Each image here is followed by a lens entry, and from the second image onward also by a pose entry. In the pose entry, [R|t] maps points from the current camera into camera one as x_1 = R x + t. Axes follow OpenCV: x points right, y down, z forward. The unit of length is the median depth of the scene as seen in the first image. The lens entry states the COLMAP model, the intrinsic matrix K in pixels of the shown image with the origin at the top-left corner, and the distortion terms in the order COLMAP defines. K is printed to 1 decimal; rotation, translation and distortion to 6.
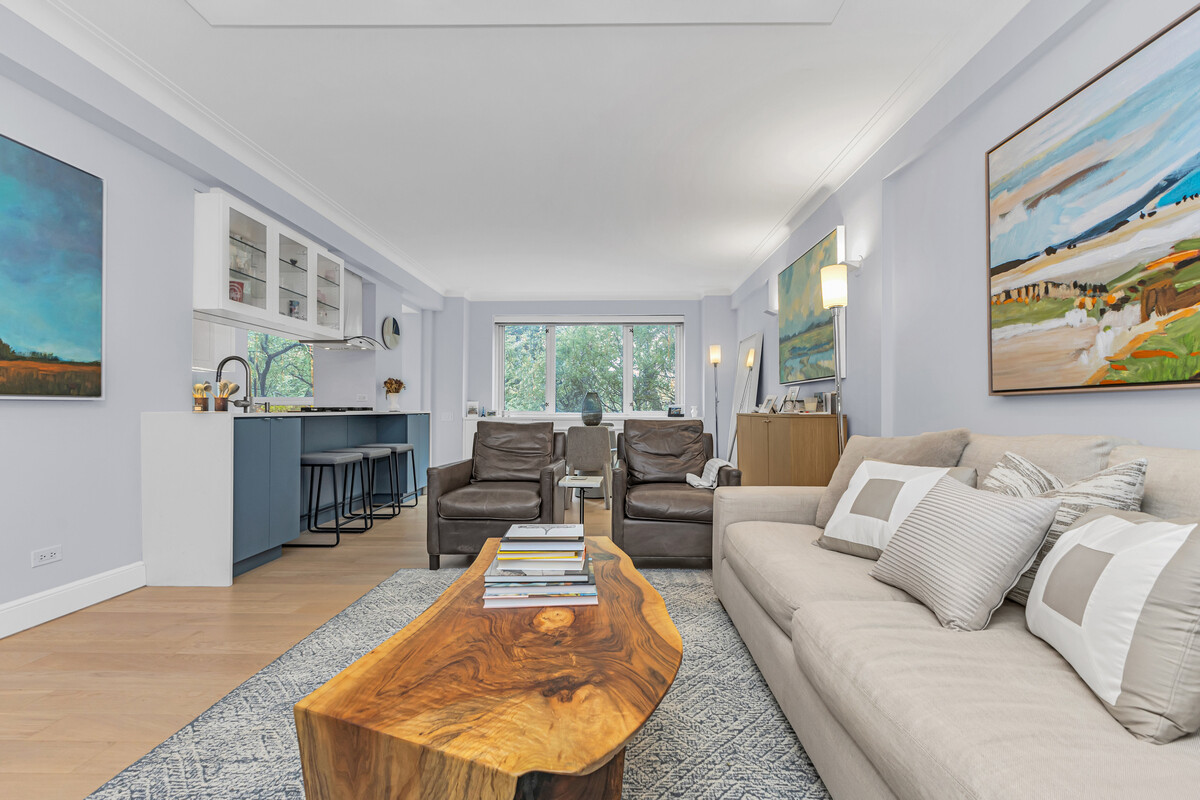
lens RADIAL K [[497.6, 0, 600.0], [0, 497.6, 400.0], [0, 0, 1]] dist [-0.000420, 0.000019]
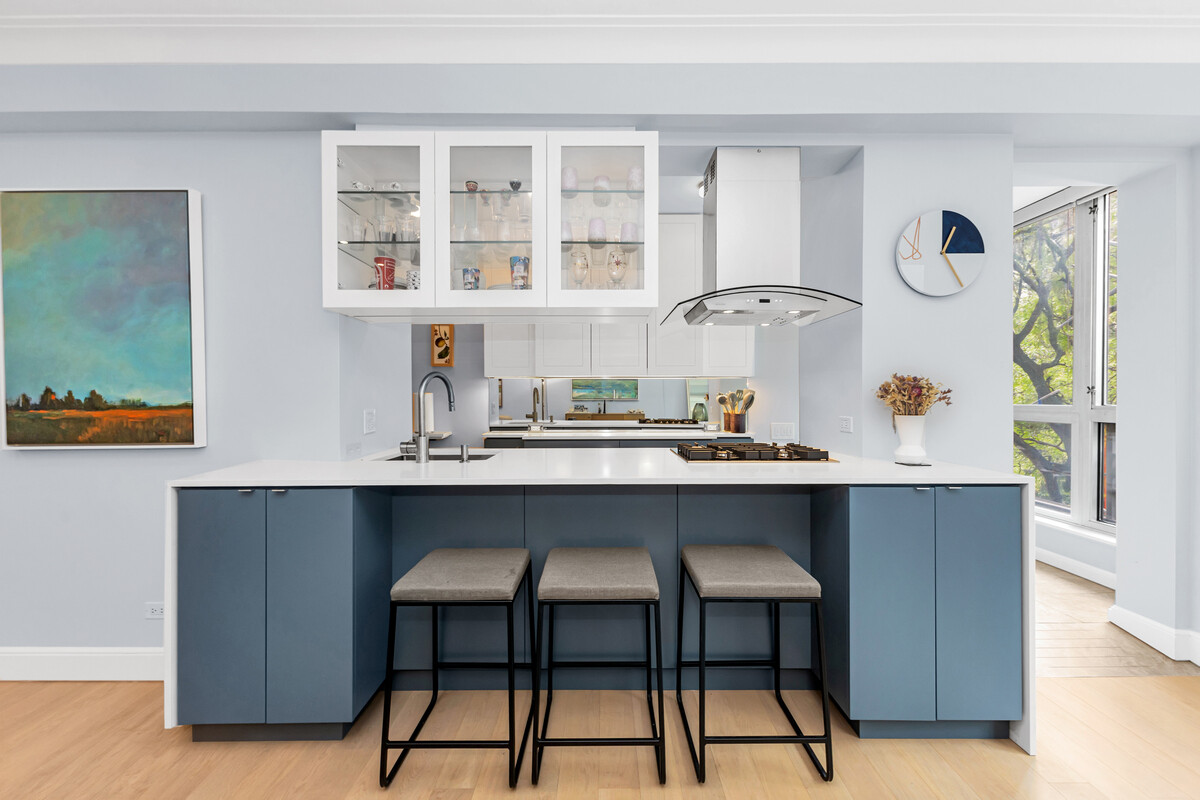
lens RADIAL K [[493.4, 0, 600.0], [0, 493.4, 400.0], [0, 0, 1]] dist [0.019500, 0.000093]
pose [[0.030316, 0.008605, -0.999503, -0.115013], [0.021287, 0.999731, 0.009253, -0.077350], [0.999314, -0.021557, 0.030124, 1.725969]]
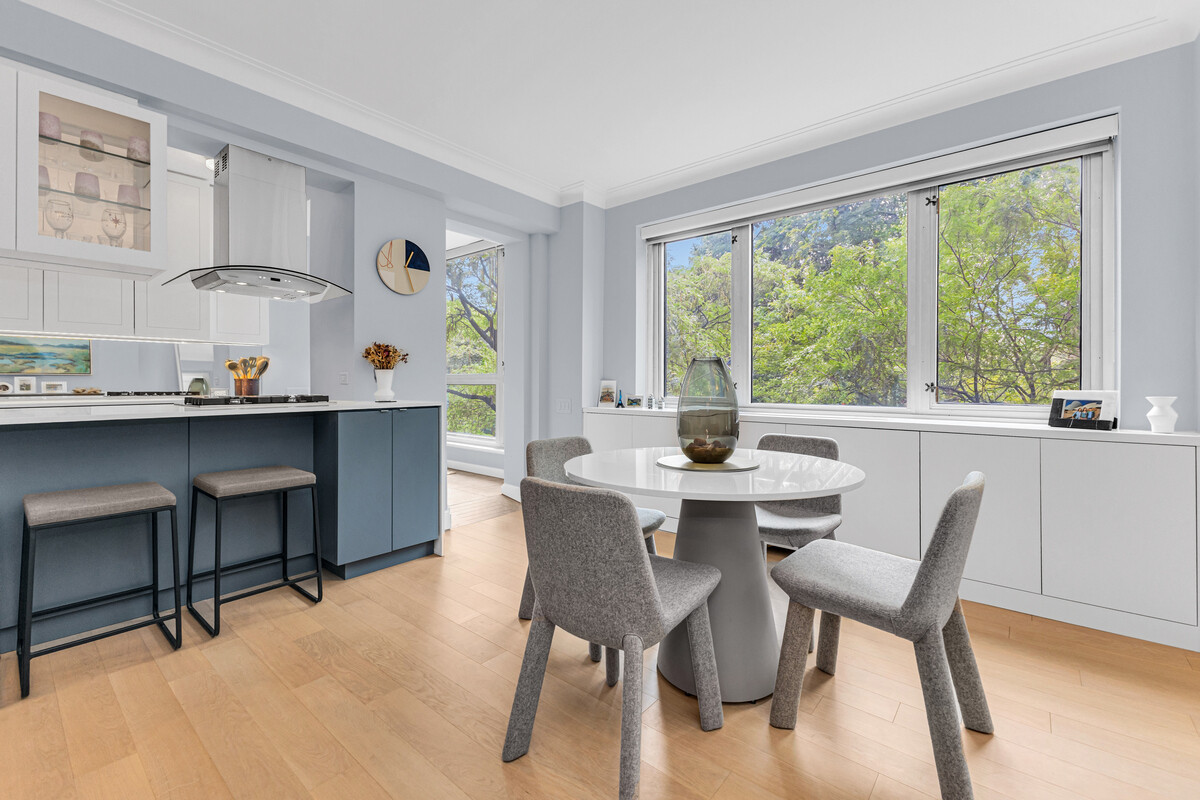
lens RADIAL K [[506.4, 0, 607.6], [0, 506.4, 381.3], [0, 0, 1]] dist [0.008560, 0.000191]
pose [[0.793496, 0.002637, -0.608569, 0.322057], [0.010727, 0.999775, 0.018317, -0.019886], [0.608481, -0.021063, 0.793289, 1.583820]]
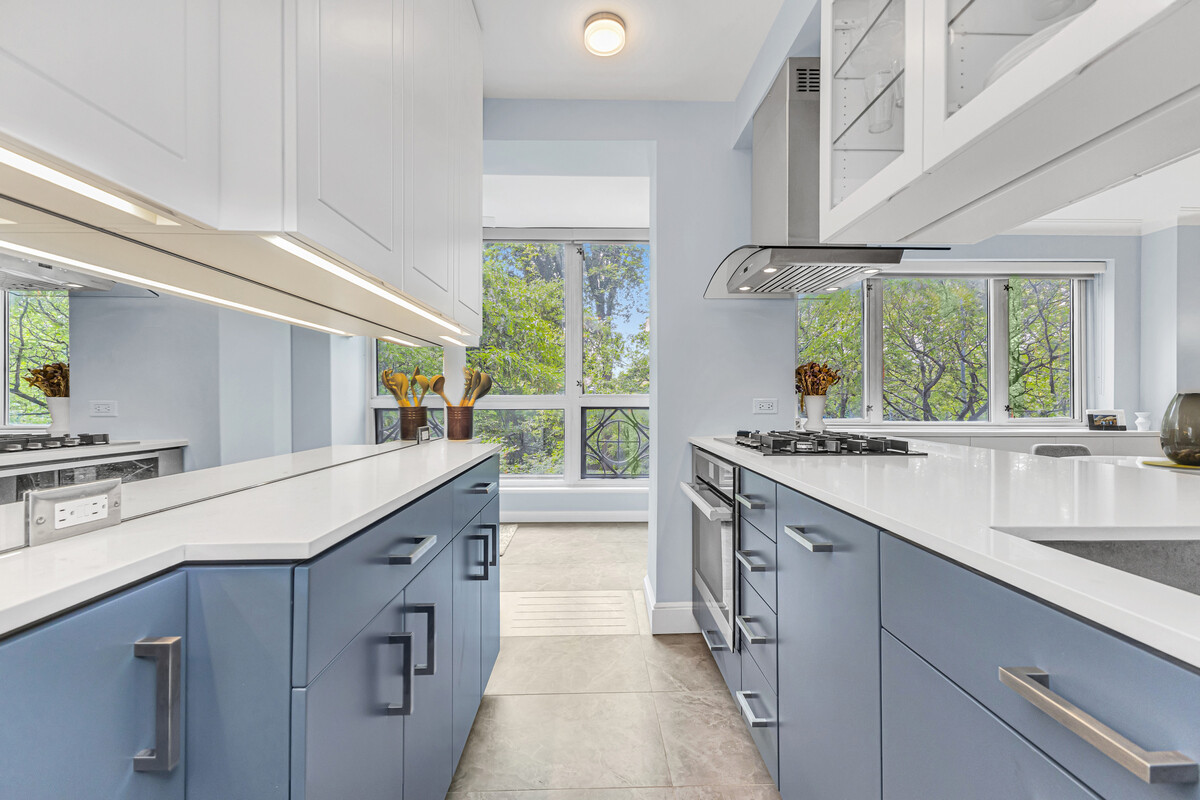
lens RADIAL K [[497.6, 0, 600.0], [0, 497.6, 400.0], [0, 0, 1]] dist [-0.000420, 0.000019]
pose [[0.997413, 0.004617, 0.071729, -1.477114], [-0.006486, 0.999645, 0.025851, -0.041316], [-0.071584, -0.026250, 0.997089, 1.309448]]
